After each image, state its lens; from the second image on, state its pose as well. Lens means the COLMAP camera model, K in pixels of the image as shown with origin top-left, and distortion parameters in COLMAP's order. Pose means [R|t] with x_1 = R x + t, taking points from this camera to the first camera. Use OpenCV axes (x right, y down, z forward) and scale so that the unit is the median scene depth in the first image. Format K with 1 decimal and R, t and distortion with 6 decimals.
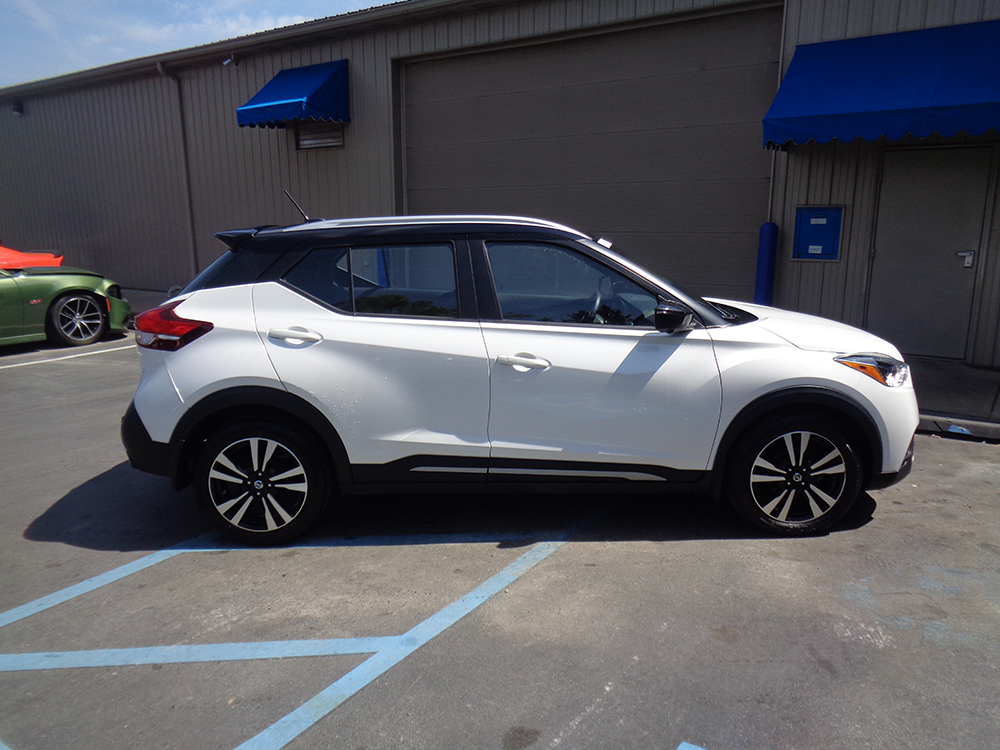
lens RADIAL K [[750.2, 0, 501.9], [0, 750.2, 378.2], [0, 0, 1]] dist [0.006847, -0.001752]
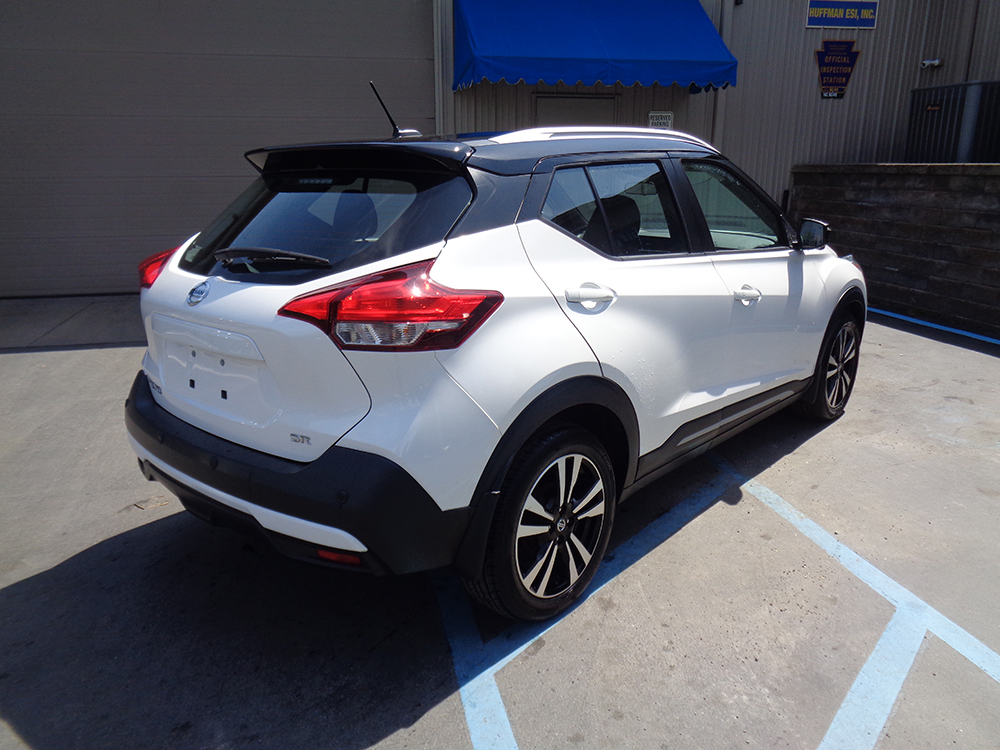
lens RADIAL K [[750.2, 0, 501.9], [0, 750.2, 378.2], [0, 0, 1]] dist [0.006847, -0.001752]
pose [[0.685486, -0.195760, 0.701276, -0.409035], [0.158309, 0.980207, 0.118878, -0.038164], [-0.710667, 0.029529, 0.702908, 0.285729]]
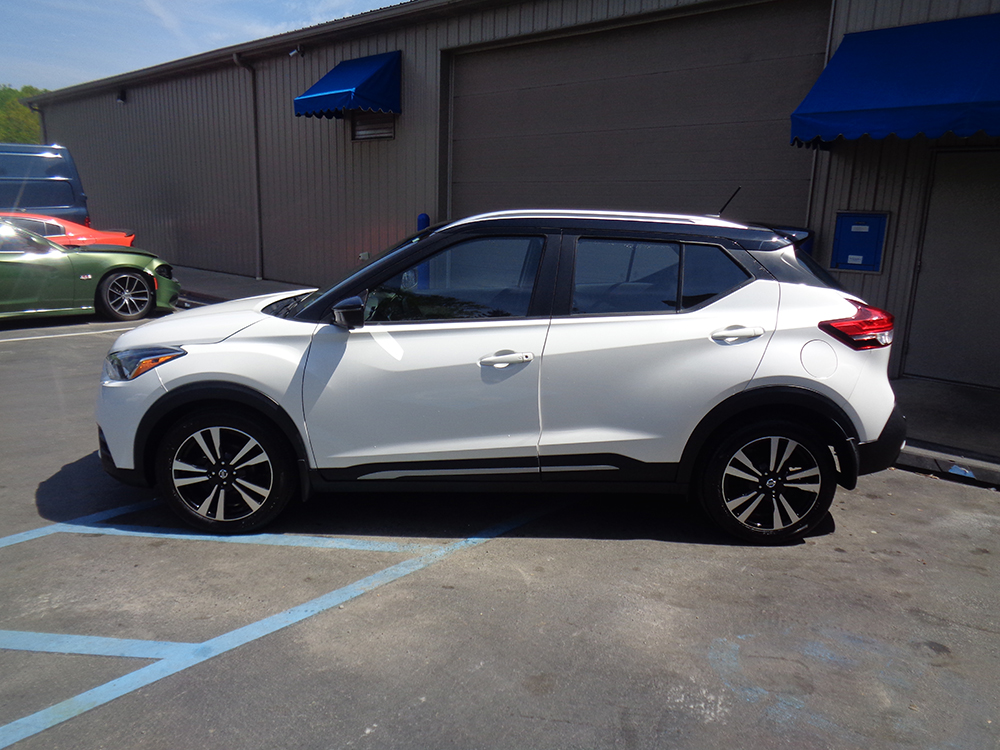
lens RADIAL K [[747.7, 0, 500.0], [0, 747.7, 375.0], [0, 0, 1]] dist [0.004082, 0.000195]
pose [[0.988323, 0.064521, -0.138042, 0.141925], [-0.064255, 0.997913, 0.006387, -0.010772], [0.138166, 0.002558, 0.990406, 0.046473]]
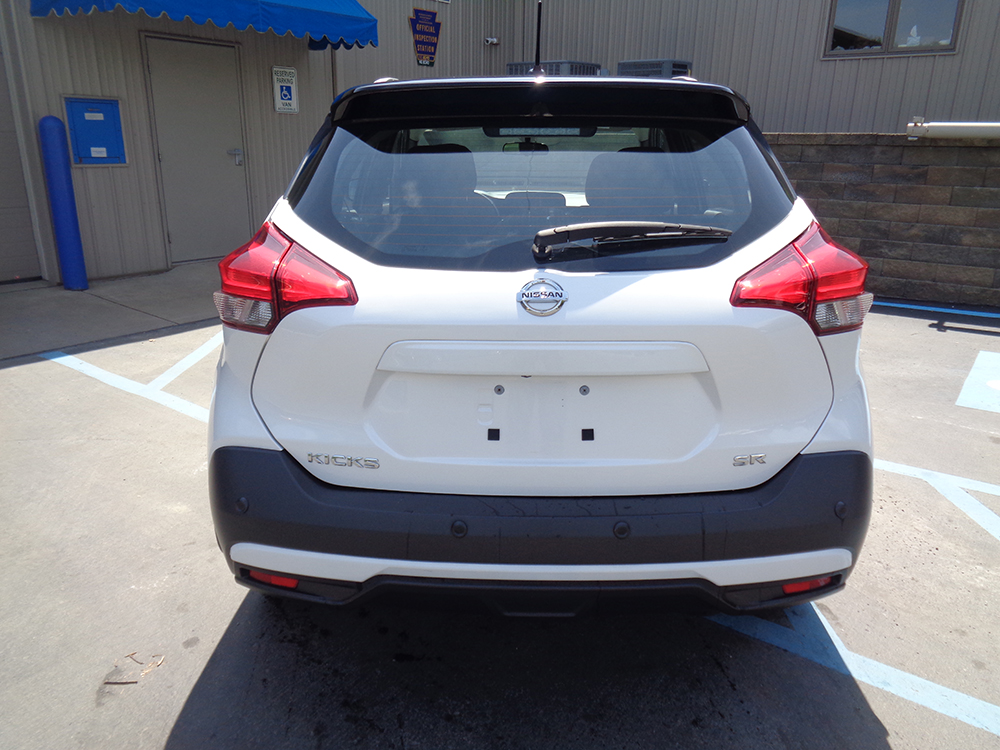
lens RADIAL K [[747.5, 0, 500.0], [0, 747.5, 375.0], [0, 0, 1]] dist [0.032972, -0.036223]
pose [[0.048939, -0.298572, 0.953131, -0.477209], [0.203524, 0.937234, 0.283143, -0.097835], [-0.977846, 0.180129, 0.106634, 0.593535]]
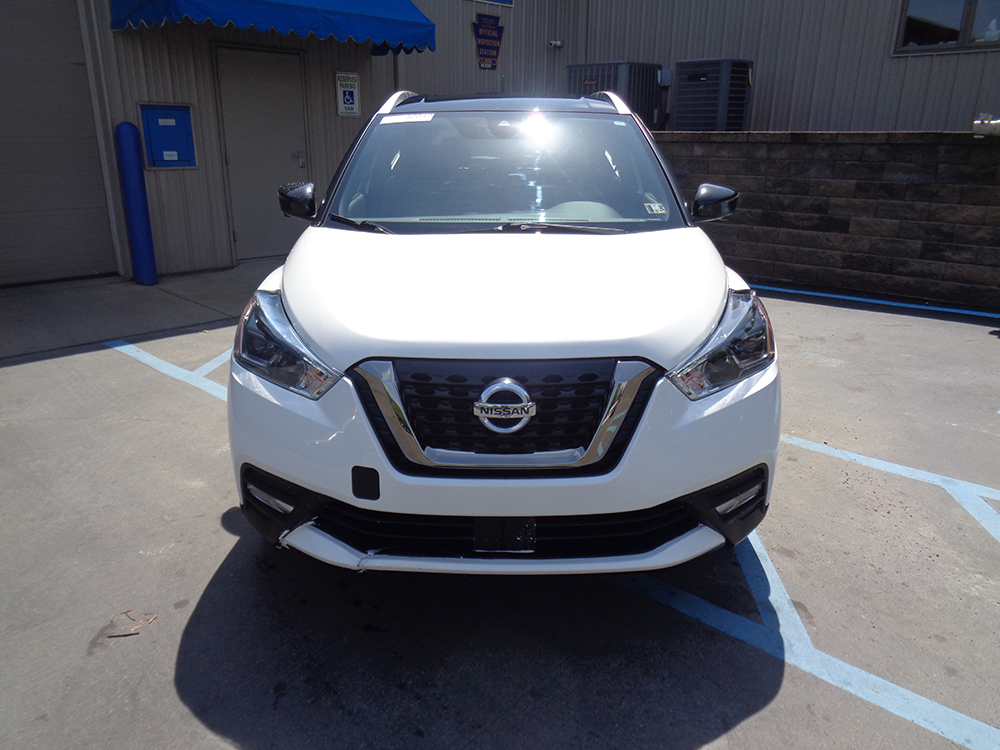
lens RADIAL K [[750.2, 0, 501.9], [0, 750.2, 378.2], [0, 0, 1]] dist [0.006847, -0.001752]
pose [[0.152017, -0.294245, 0.943563, -0.483347], [0.207040, 0.942958, 0.260700, -0.084479], [-0.966450, 0.155725, 0.204266, 0.551644]]
